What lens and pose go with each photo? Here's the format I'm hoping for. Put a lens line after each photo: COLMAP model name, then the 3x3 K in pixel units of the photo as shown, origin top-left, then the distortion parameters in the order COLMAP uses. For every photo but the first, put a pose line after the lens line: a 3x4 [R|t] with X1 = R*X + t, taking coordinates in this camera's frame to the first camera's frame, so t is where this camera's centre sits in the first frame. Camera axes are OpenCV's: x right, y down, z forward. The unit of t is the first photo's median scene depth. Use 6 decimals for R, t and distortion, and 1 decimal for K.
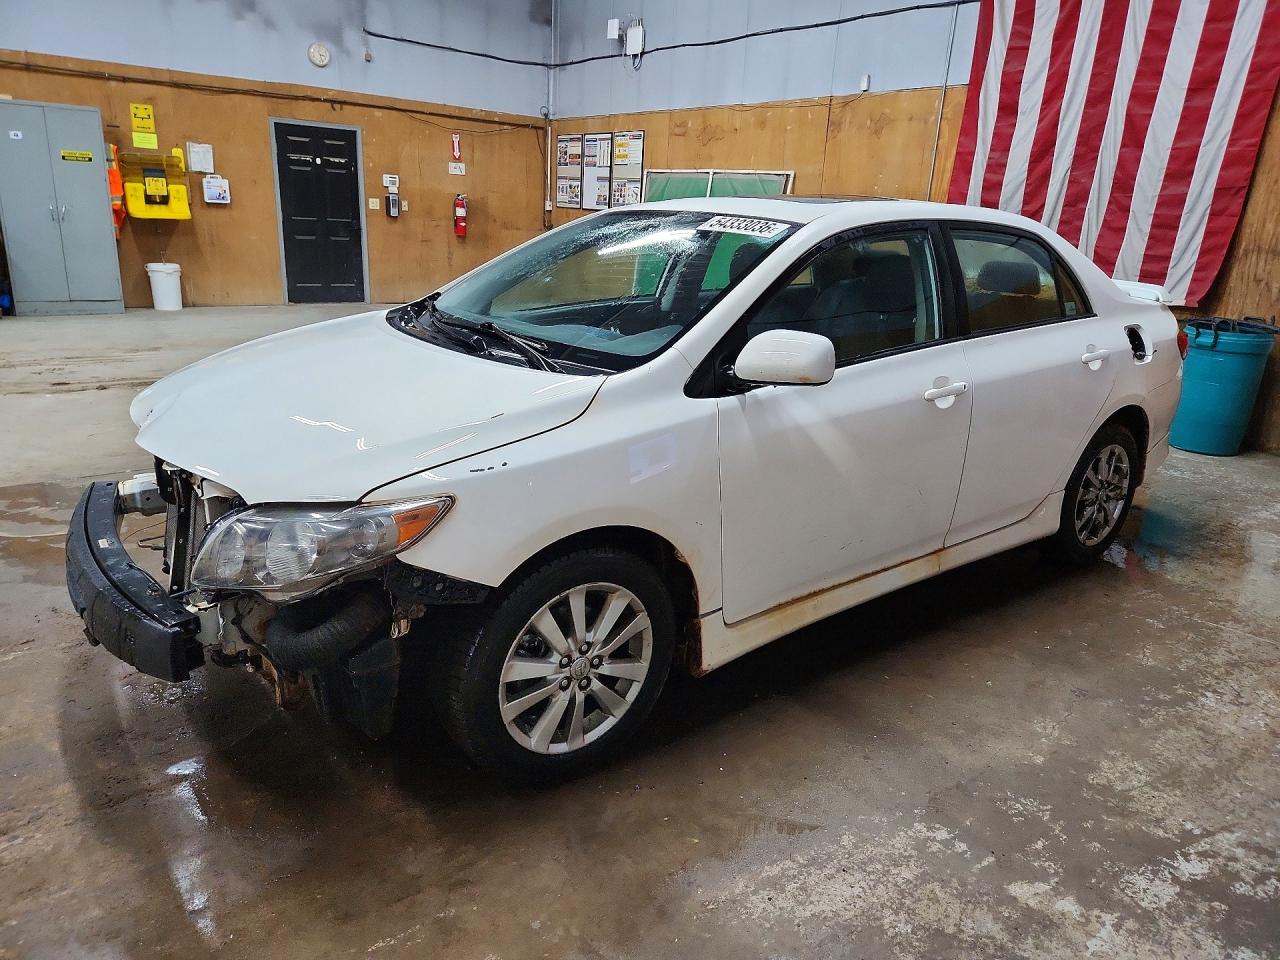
lens RADIAL K [[898.3, 0, 675.3], [0, 898.3, 505.4], [0, 0, 1]] dist [0.049681, -0.051144]
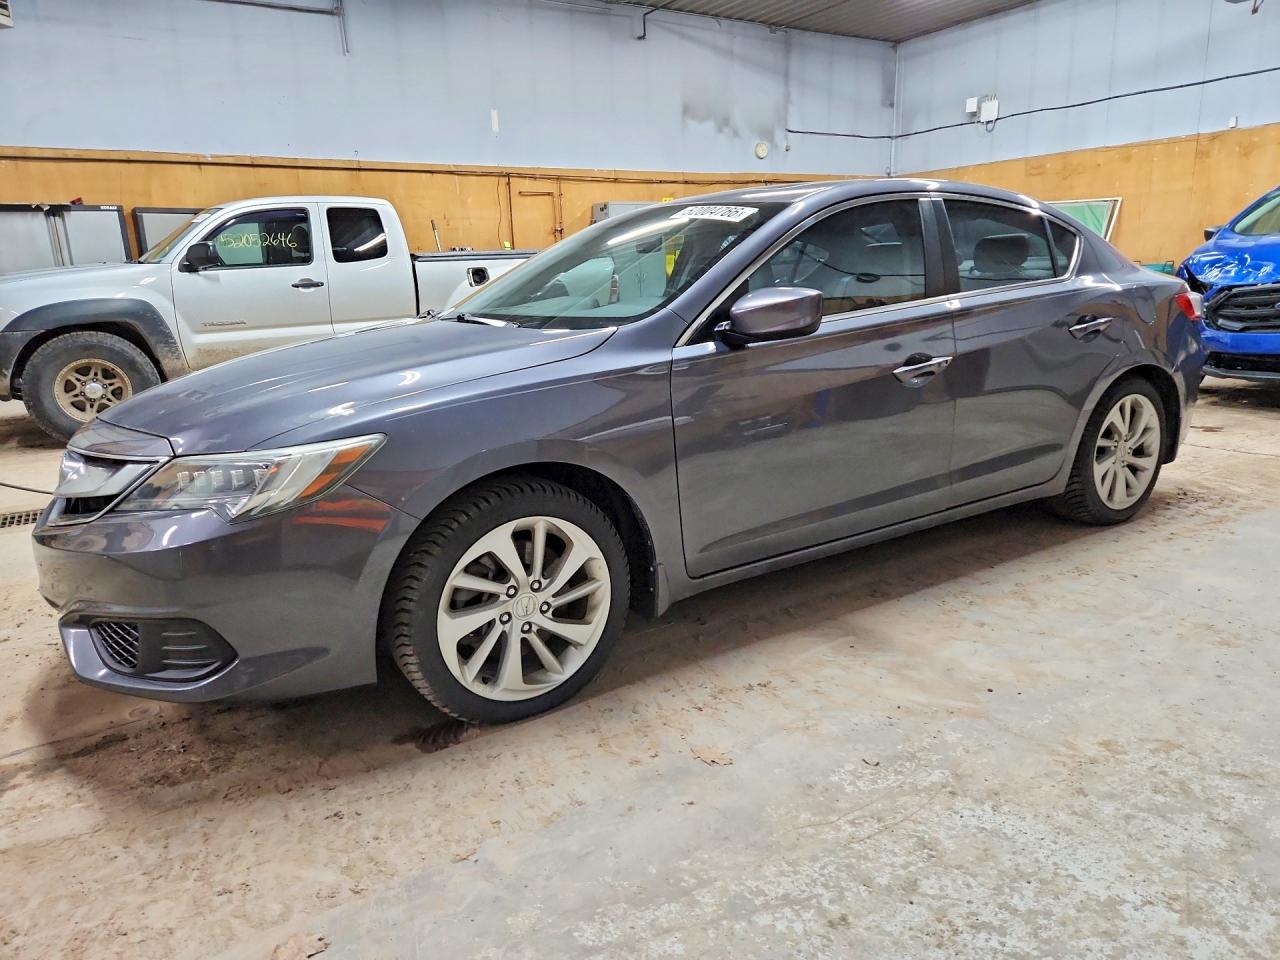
lens RADIAL K [[886.3, 0, 640.0], [0, 886.3, 480.0], [0, 0, 1]] dist [0.078977, -0.071980]
pose [[0.990360, -0.066782, -0.121358, -0.470581], [0.057458, 0.995235, -0.078772, 0.117495], [0.126040, 0.071039, 0.989478, -0.381678]]
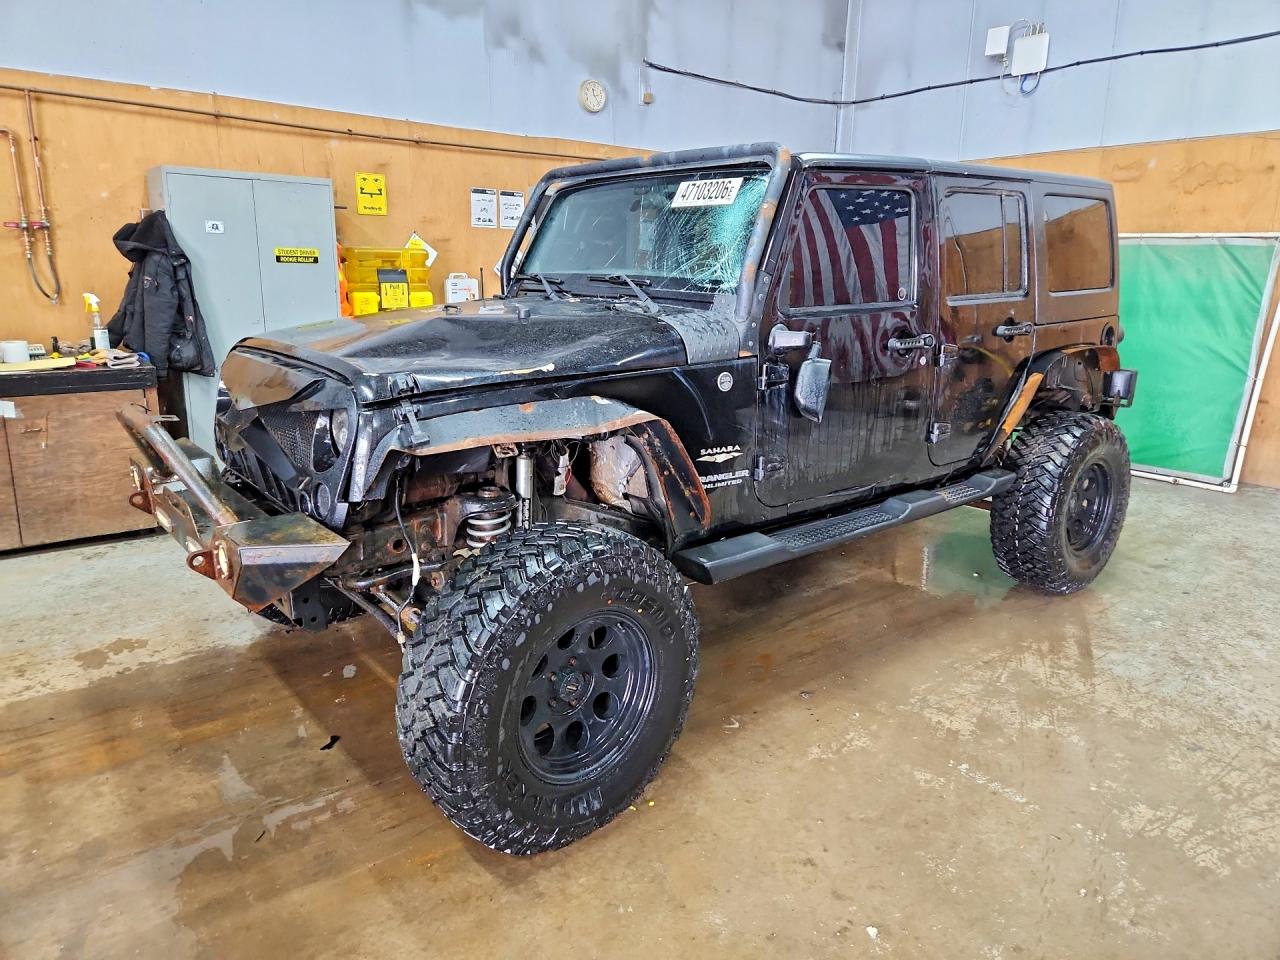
lens RADIAL K [[887.7, 0, 647.6], [0, 887.7, 478.8], [0, 0, 1]] dist [0.072645, -0.066239]
pose [[0.999154, -0.039658, -0.010908, -0.374788], [0.038622, 0.995817, -0.082802, -0.153730], [0.014147, 0.082311, 0.996506, 0.358585]]
